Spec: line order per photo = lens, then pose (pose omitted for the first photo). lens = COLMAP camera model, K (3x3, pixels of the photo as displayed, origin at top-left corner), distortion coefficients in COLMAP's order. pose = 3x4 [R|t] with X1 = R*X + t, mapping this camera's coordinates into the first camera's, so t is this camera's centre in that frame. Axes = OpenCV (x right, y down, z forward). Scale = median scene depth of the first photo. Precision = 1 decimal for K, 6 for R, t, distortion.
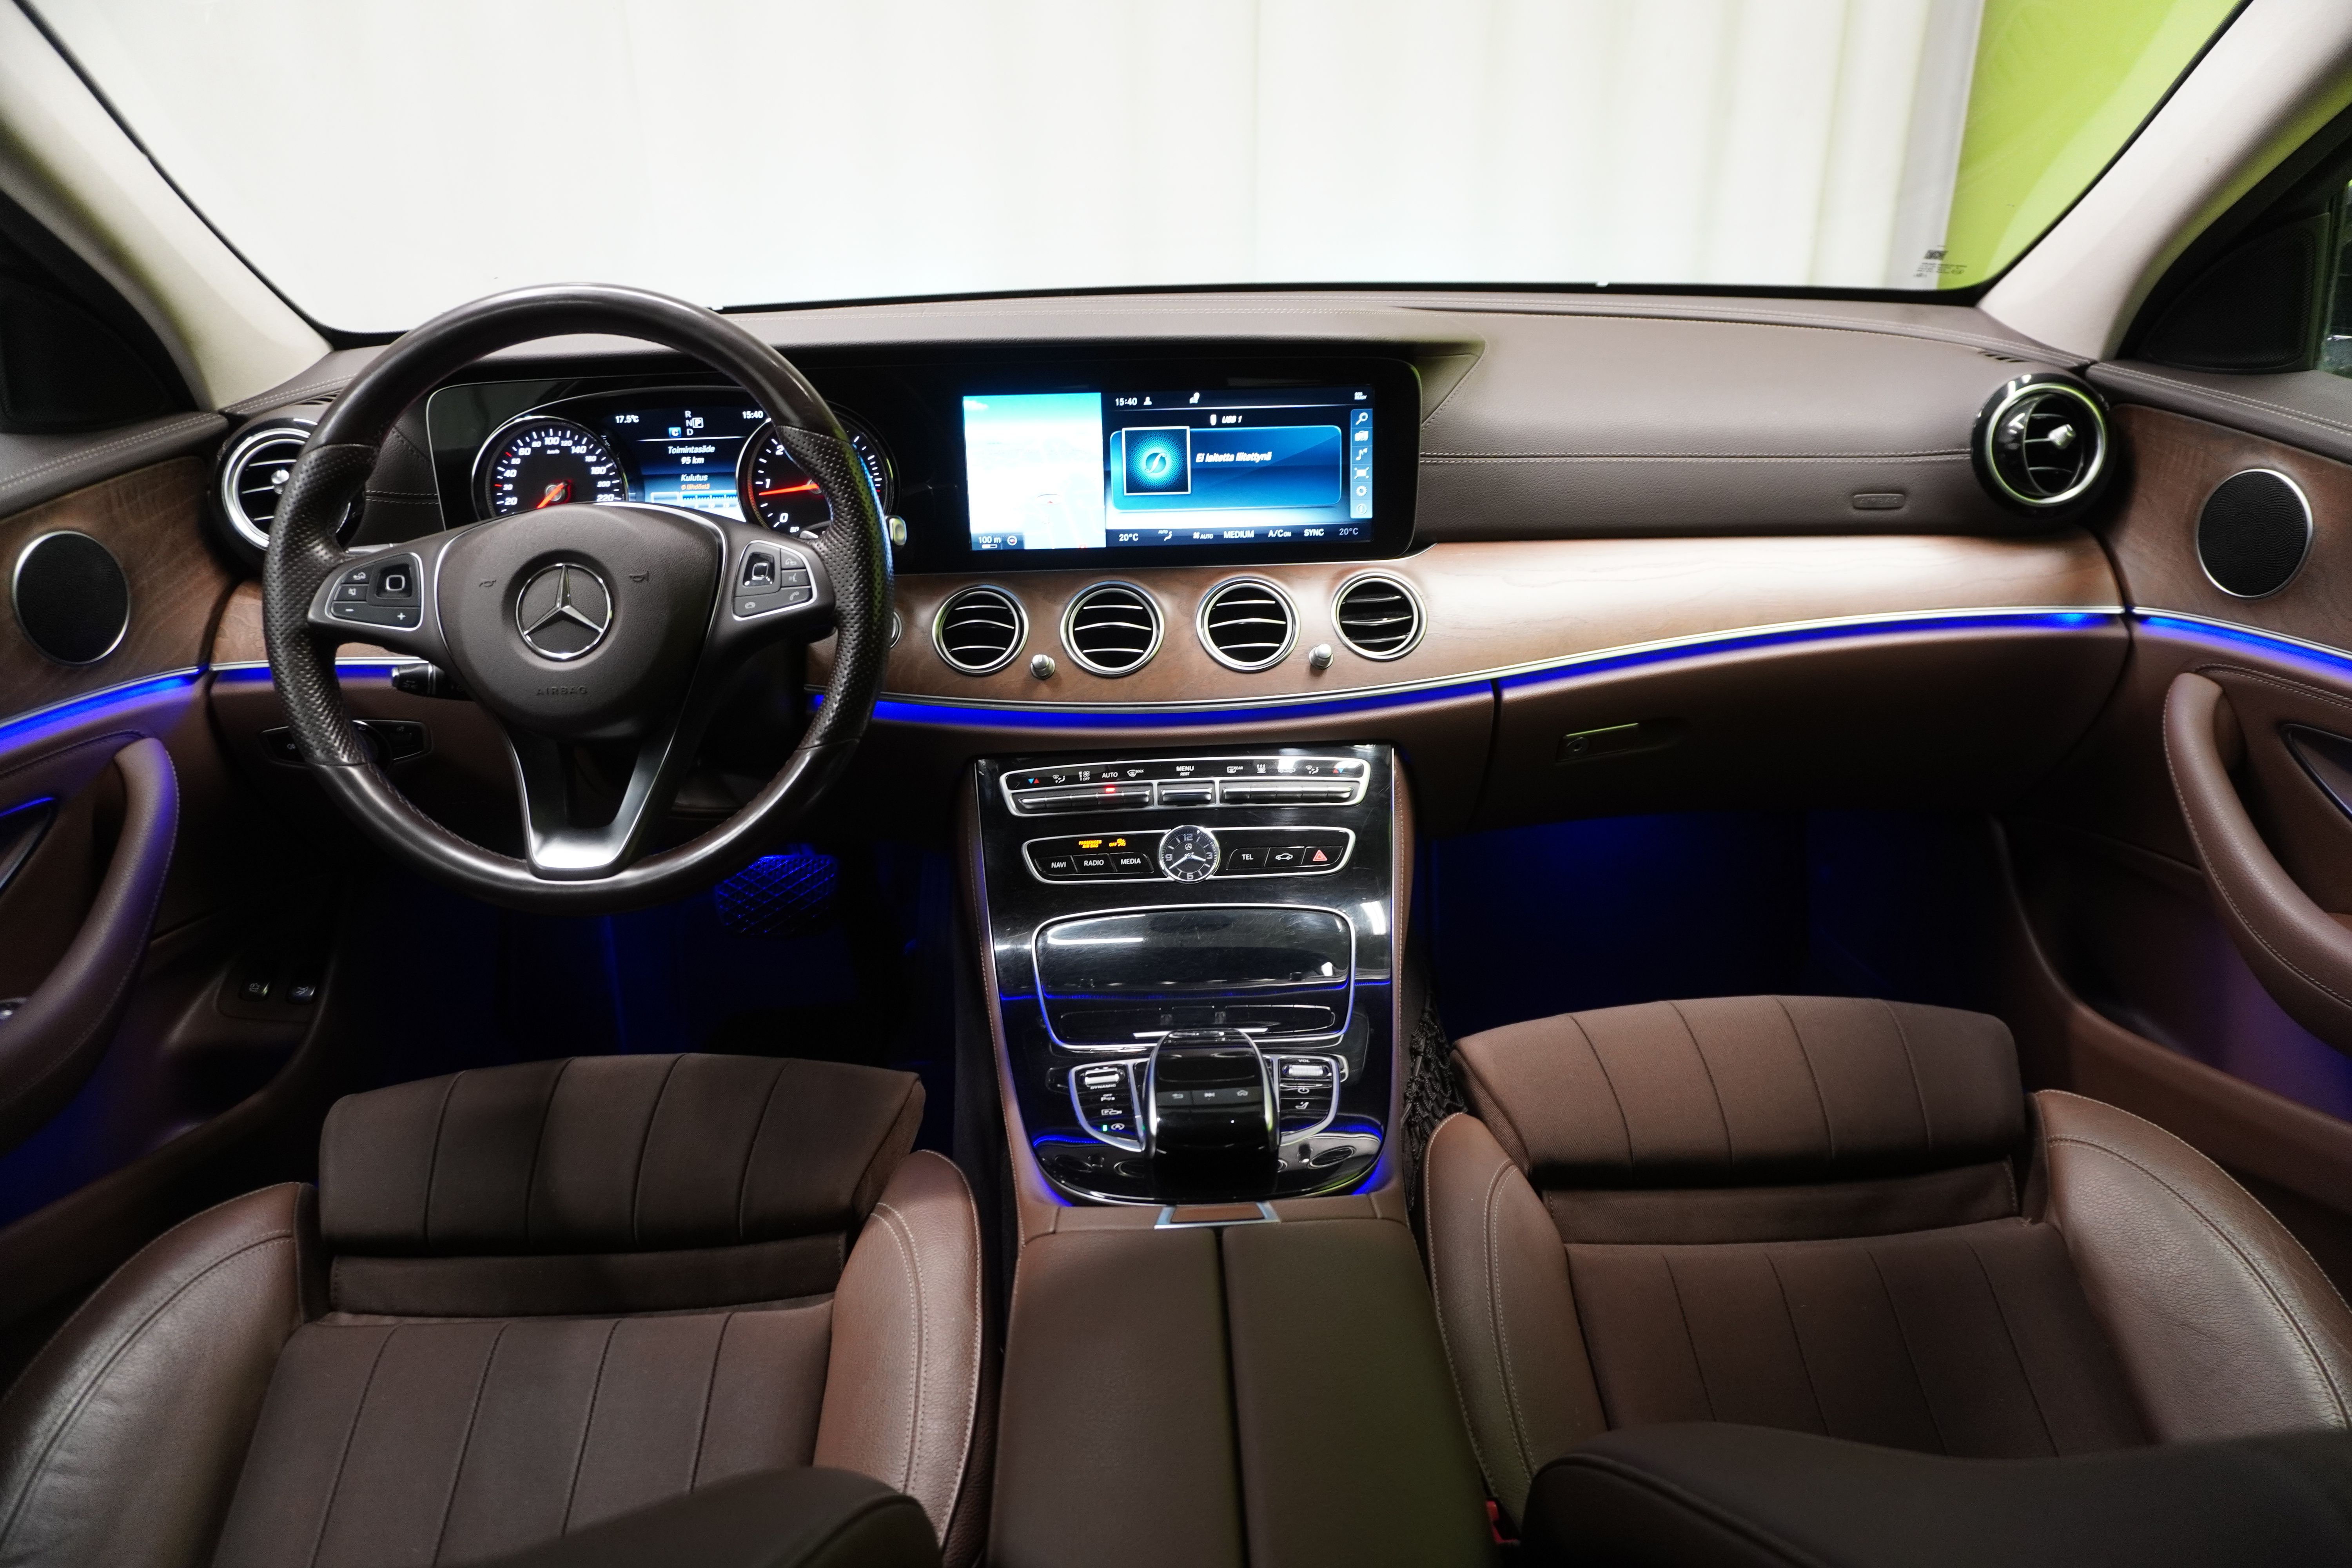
lens RADIAL K [[1583.0, 0, 1176.0], [0, 1583.0, 784.0], [0, 0, 1]] dist [-0.064959, 0.001032]
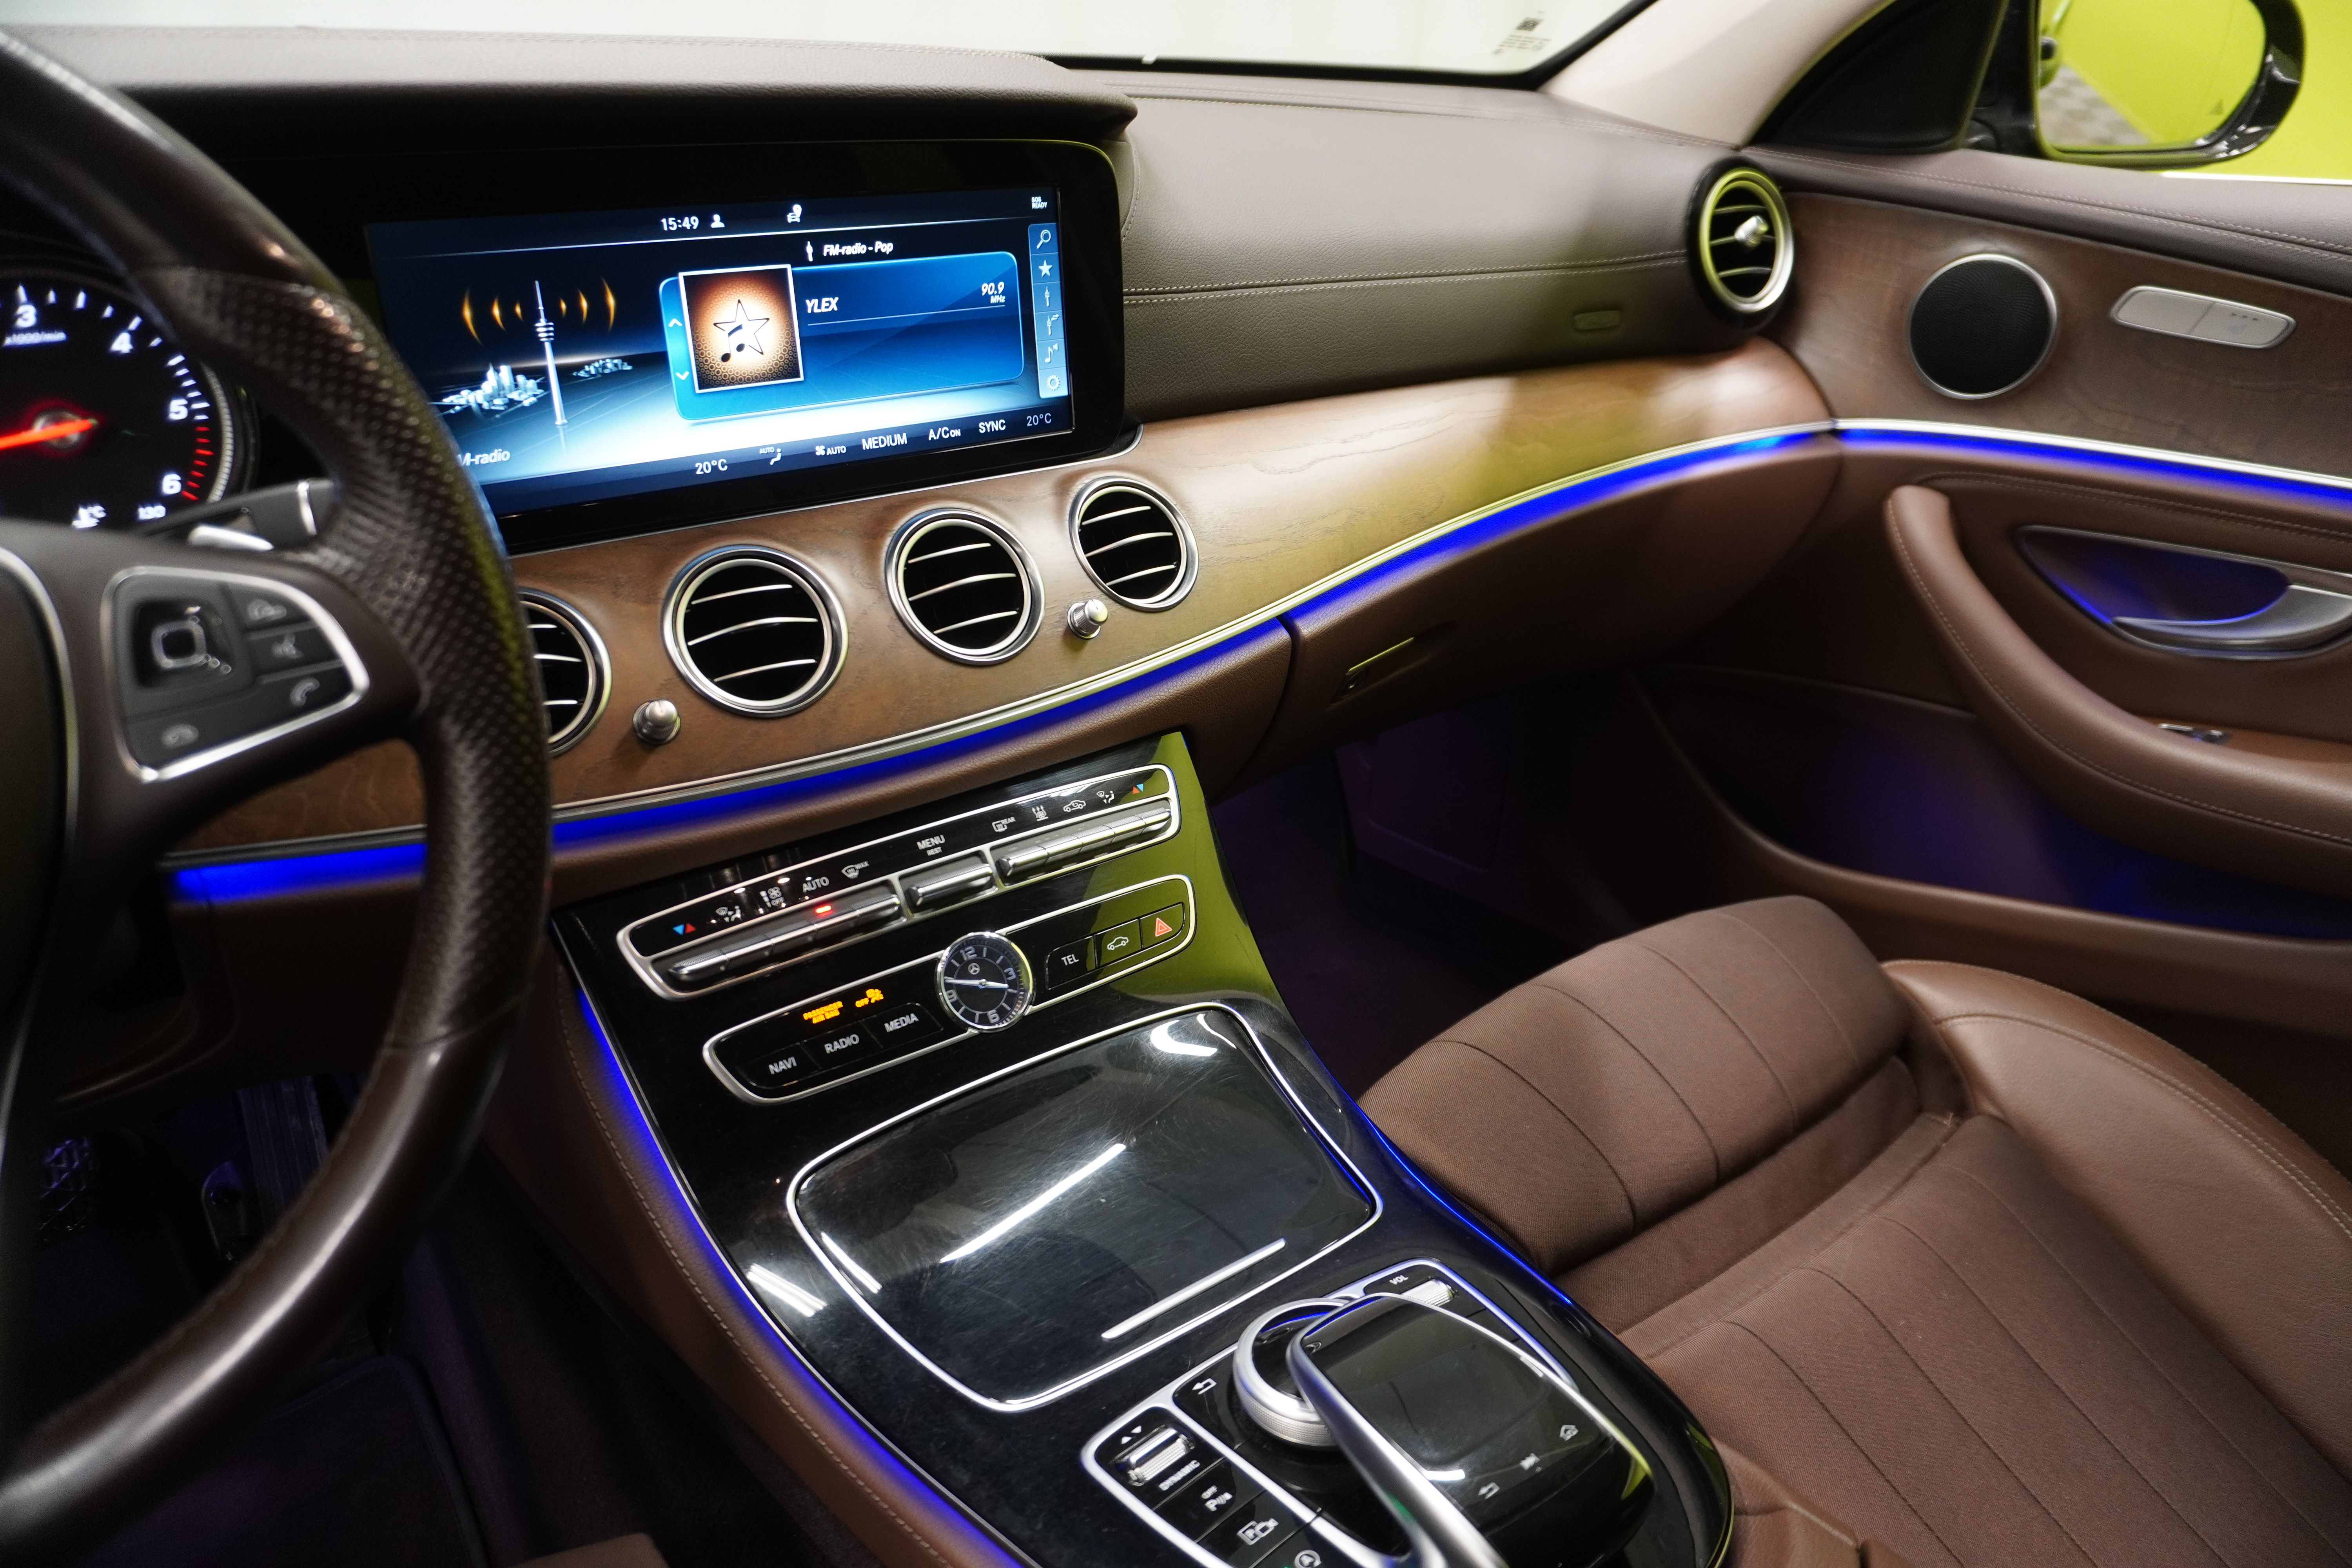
lens RADIAL K [[1583.0, 0, 1176.0], [0, 1583.0, 784.0], [0, 0, 1]] dist [-0.064959, 0.001032]
pose [[0.812829, -0.216370, 0.540825, -0.232647], [0.176556, 0.976291, 0.125235, -0.088100], [-0.555100, -0.006309, 0.831760, 0.447483]]
